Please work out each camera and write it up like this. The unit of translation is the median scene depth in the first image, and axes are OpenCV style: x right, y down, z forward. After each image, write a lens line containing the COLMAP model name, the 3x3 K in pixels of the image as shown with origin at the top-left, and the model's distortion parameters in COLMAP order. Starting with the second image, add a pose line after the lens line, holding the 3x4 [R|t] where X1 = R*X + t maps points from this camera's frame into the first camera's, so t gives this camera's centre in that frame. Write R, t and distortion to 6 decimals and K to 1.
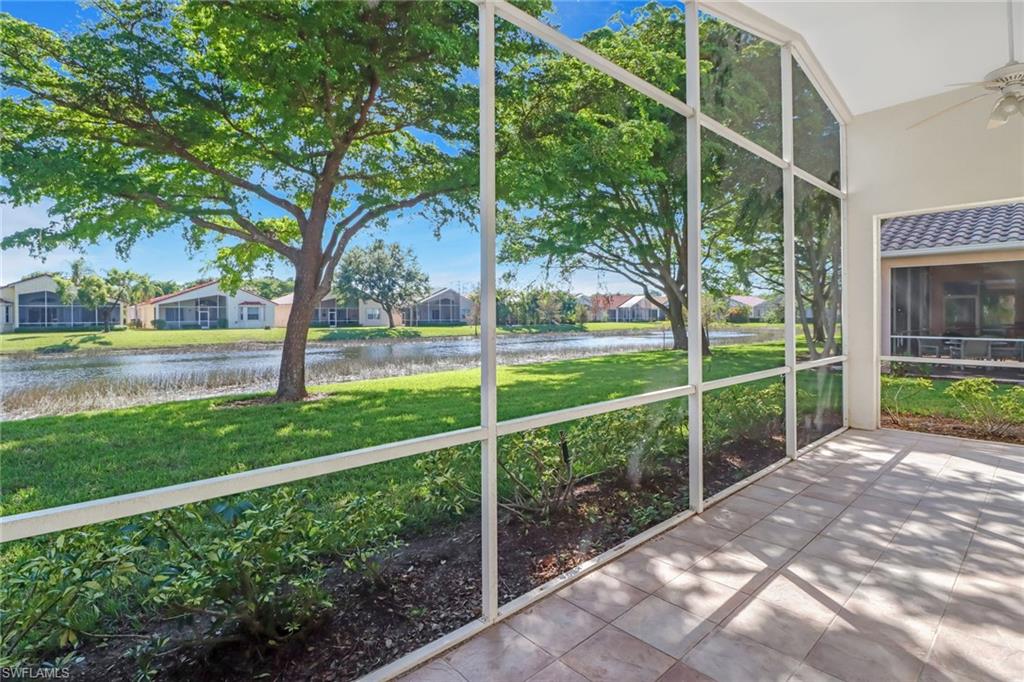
lens RADIAL K [[480.3, 0, 509.3], [0, 480.3, 329.0], [0, 0, 1]] dist [-0.006783, -0.000354]
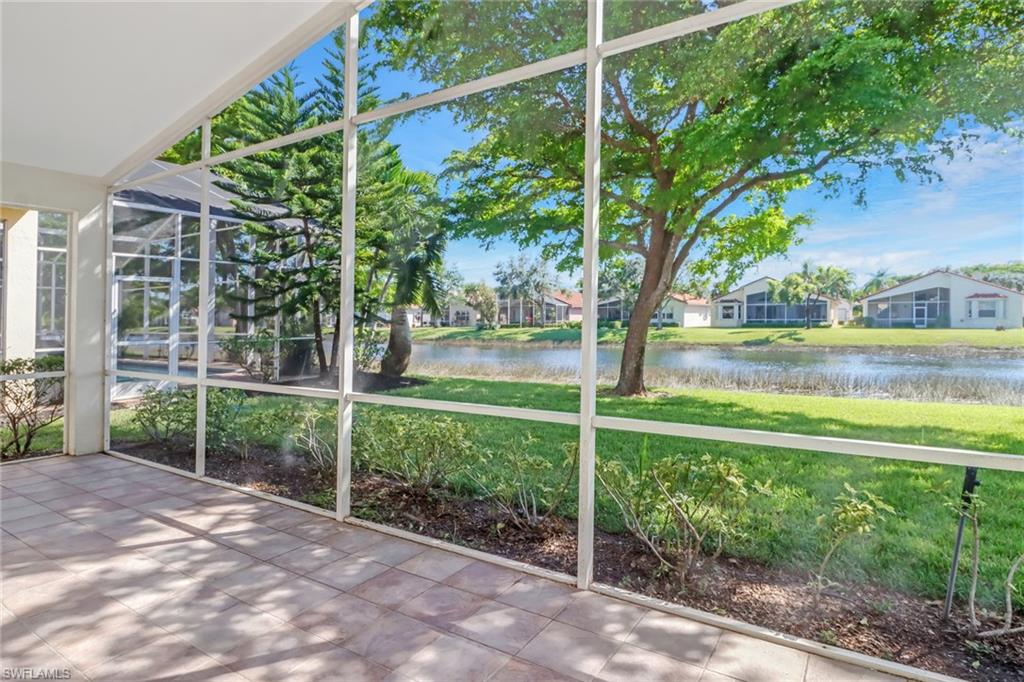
lens RADIAL K [[521.2, 0, 512.6], [0, 521.2, 321.6], [0, 0, 1]] dist [0.011328, -0.000715]
pose [[0.334226, 0.010478, -0.942435, 1.941336], [-0.020367, 0.999785, 0.003892, -0.048986], [0.942273, 0.017894, 0.334367, 1.206404]]
